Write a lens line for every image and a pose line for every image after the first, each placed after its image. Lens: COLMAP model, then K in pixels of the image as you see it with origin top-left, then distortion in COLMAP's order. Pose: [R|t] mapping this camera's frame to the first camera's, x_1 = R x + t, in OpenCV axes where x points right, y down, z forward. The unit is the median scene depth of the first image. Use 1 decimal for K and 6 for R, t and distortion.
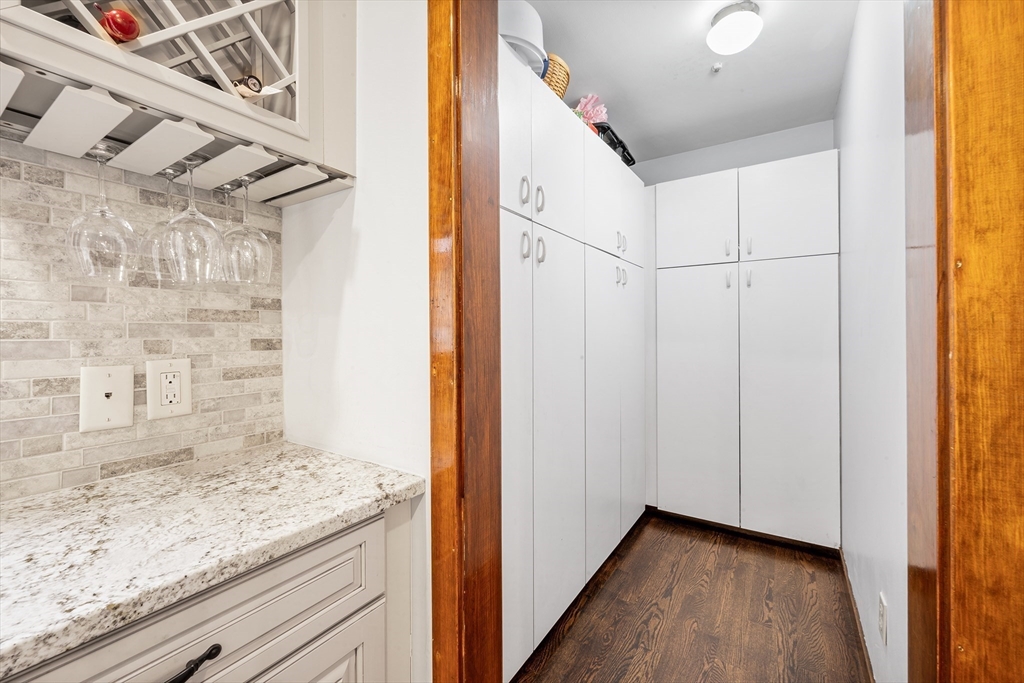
lens RADIAL K [[416.0, 0, 508.8], [0, 416.0, 333.4], [0, 0, 1]] dist [-0.002060, 0.000278]
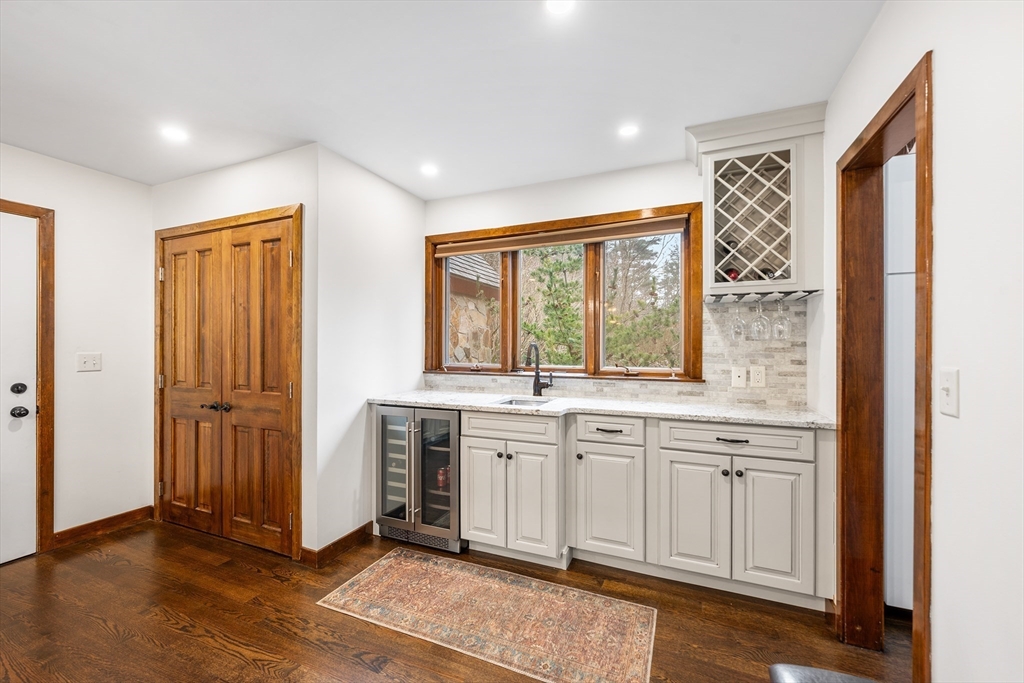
lens RADIAL K [[416.0, 0, 512.0], [0, 416.0, 343.2], [0, 0, 1]] dist [-0.002060, 0.000278]
pose [[0.177210, -0.002446, -0.984170, 1.623816], [-0.004449, 0.999985, -0.003287, -0.075376], [0.984163, 0.004961, 0.177196, -1.106136]]
